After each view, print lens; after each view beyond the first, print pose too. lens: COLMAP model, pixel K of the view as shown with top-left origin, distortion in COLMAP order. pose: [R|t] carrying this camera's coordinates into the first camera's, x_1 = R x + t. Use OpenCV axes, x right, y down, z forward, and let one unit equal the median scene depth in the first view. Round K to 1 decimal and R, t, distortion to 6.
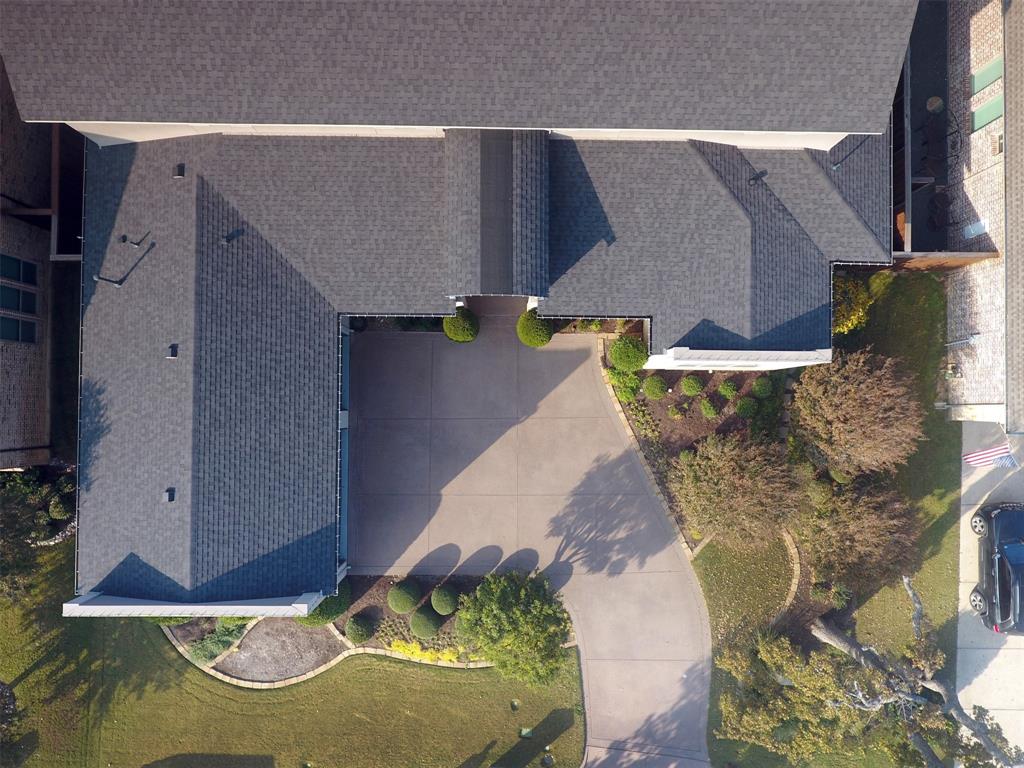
lens RADIAL K [[601.0, 0, 509.2], [0, 601.0, 394.6], [0, 0, 1]] dist [-0.000604, -0.000837]
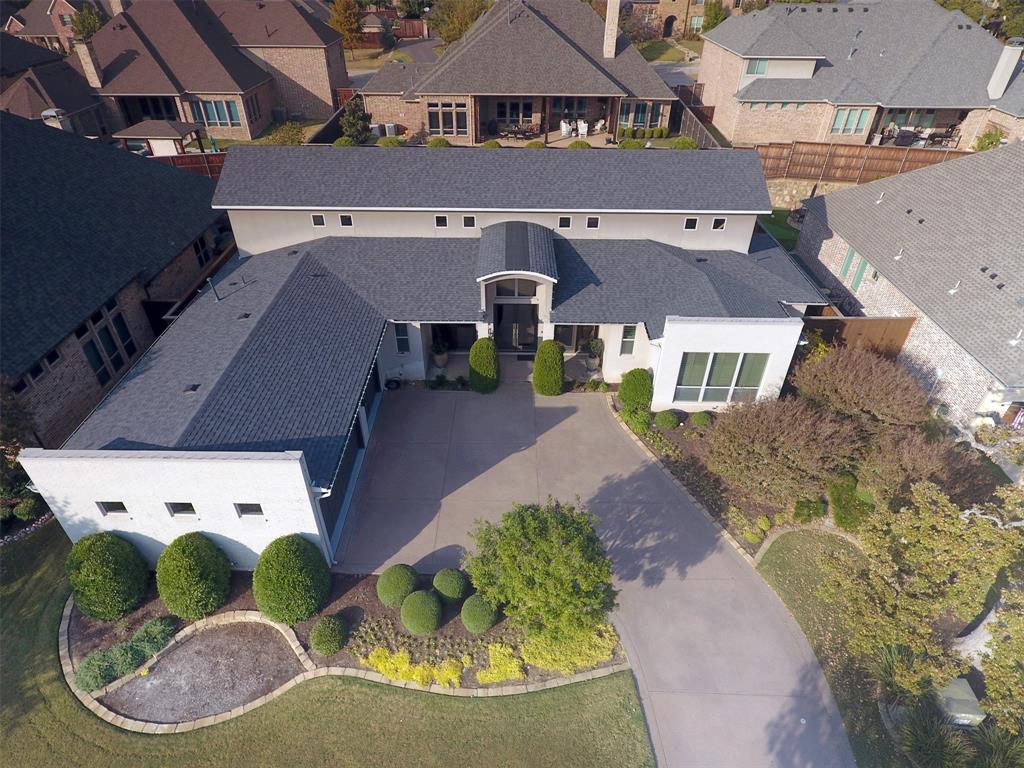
lens RADIAL K [[601.0, 0, 509.0], [0, 601.0, 392.4], [0, 0, 1]] dist [-0.000604, -0.000837]
pose [[0.999985, -0.002154, -0.005009, -0.032698], [-0.002620, 0.615808, -0.787892, 0.981945], [0.004781, 0.787893, 0.615793, 0.396888]]
